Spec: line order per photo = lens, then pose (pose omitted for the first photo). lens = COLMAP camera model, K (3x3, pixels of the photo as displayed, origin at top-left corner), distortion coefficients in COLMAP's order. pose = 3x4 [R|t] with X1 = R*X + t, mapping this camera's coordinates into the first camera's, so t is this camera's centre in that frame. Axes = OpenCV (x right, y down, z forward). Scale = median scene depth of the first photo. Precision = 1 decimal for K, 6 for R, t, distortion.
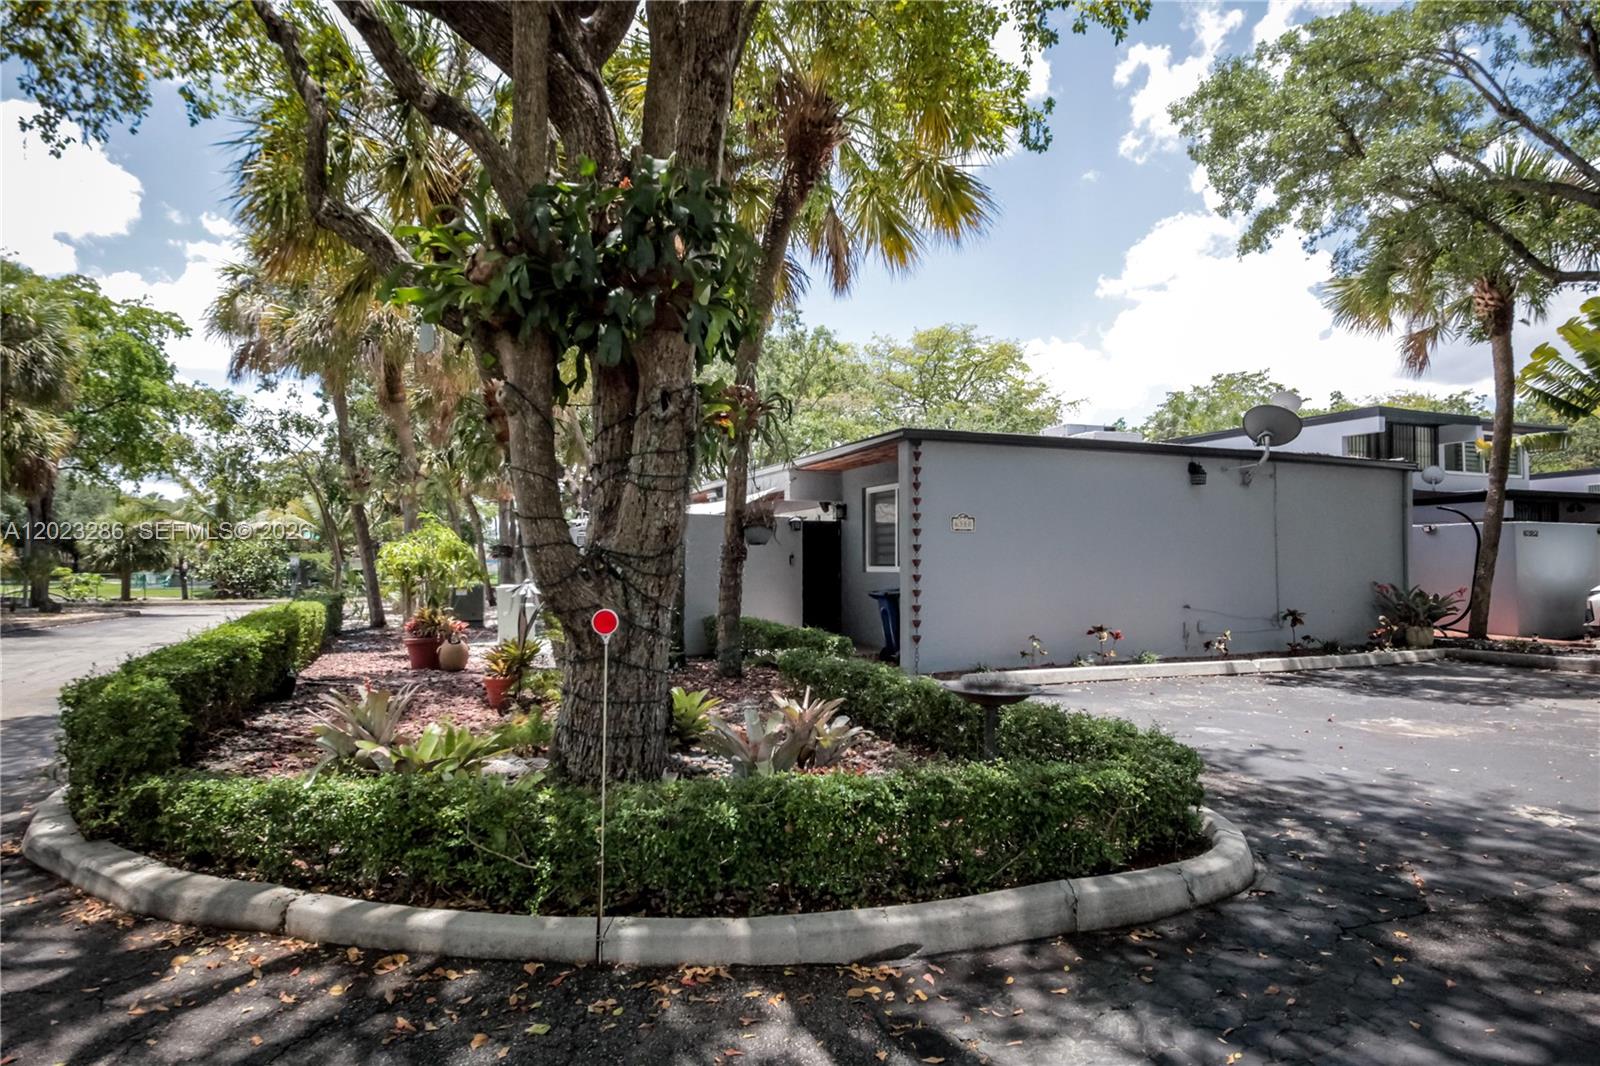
lens RADIAL K [[939.5, 0, 800.0], [0, 939.5, 533.0], [0, 0, 1]] dist [0.000969, 0.000151]
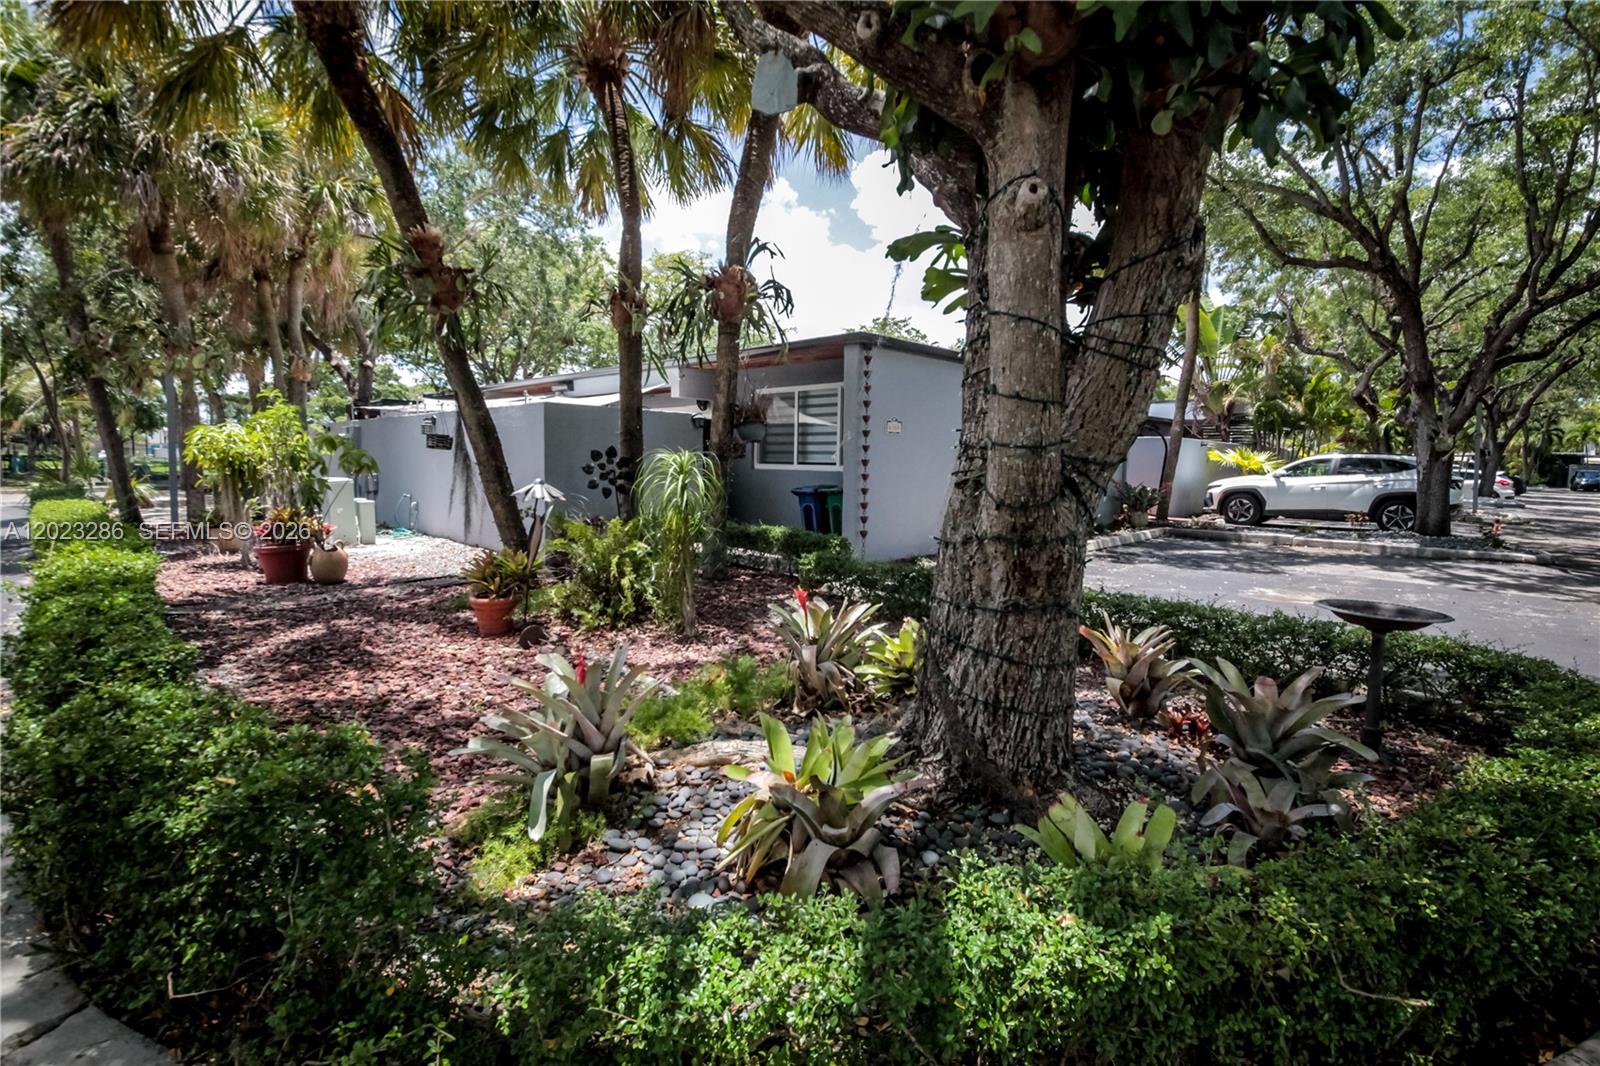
lens RADIAL K [[731.5, 0, 800.0], [0, 731.5, 533.0], [0, 0, 1]] dist [-0.032005, -0.000085]
pose [[0.909887, -0.026272, 0.414023, -0.224482], [-0.030144, 0.991168, 0.129142, 0.004768], [-0.413759, -0.129985, 0.901059, 0.217571]]
